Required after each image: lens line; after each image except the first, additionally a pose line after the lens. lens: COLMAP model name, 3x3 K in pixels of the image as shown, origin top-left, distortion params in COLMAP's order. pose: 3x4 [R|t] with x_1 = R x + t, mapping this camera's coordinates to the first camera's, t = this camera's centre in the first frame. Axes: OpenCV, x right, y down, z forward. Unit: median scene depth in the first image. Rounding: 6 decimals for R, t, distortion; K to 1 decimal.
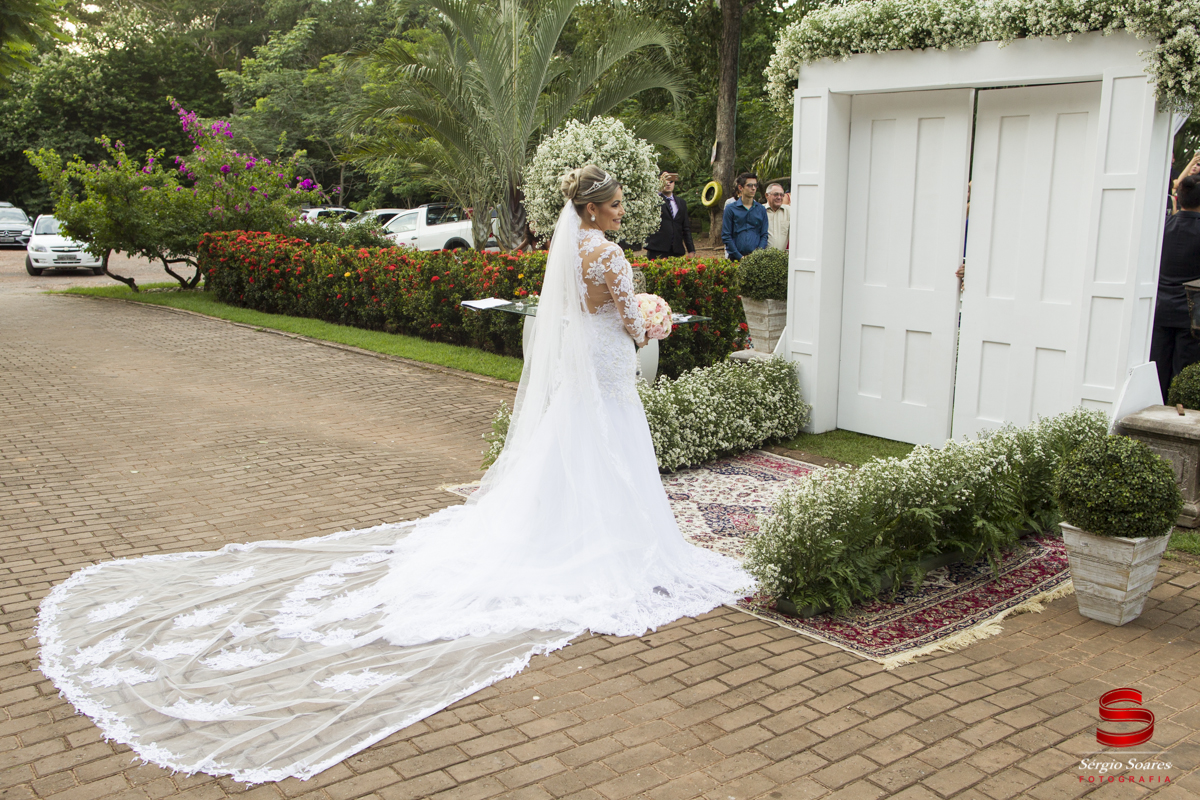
lens RADIAL K [[1059.9, 0, 602.3], [0, 1059.9, 404.1], [0, 0, 1]] dist [-0.062182, 0.061020]
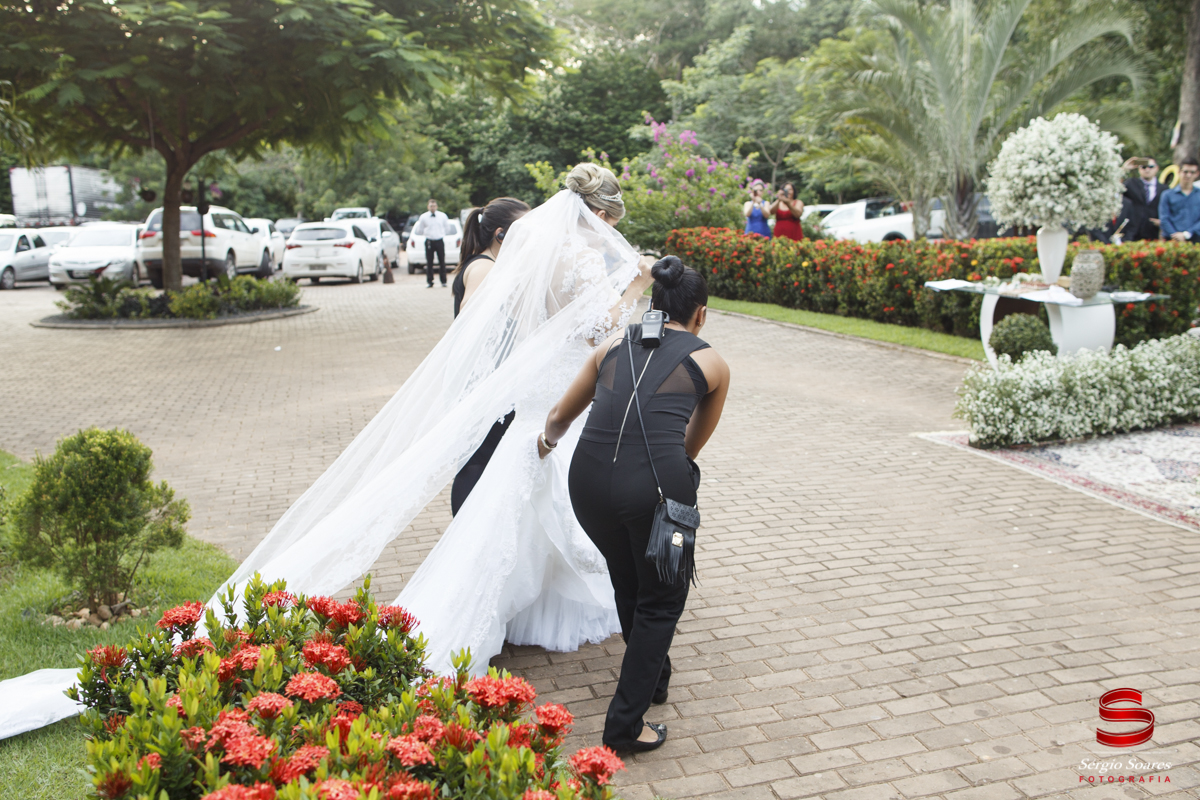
lens RADIAL K [[1059.9, 0, 591.8], [0, 1059.9, 406.1], [0, 0, 1]] dist [-0.062182, 0.061020]
pose [[0.922494, 0.037988, -0.384137, -0.014076], [-0.036269, 0.999273, 0.011722, 0.020868], [0.384304, 0.003118, 0.923202, -0.109001]]
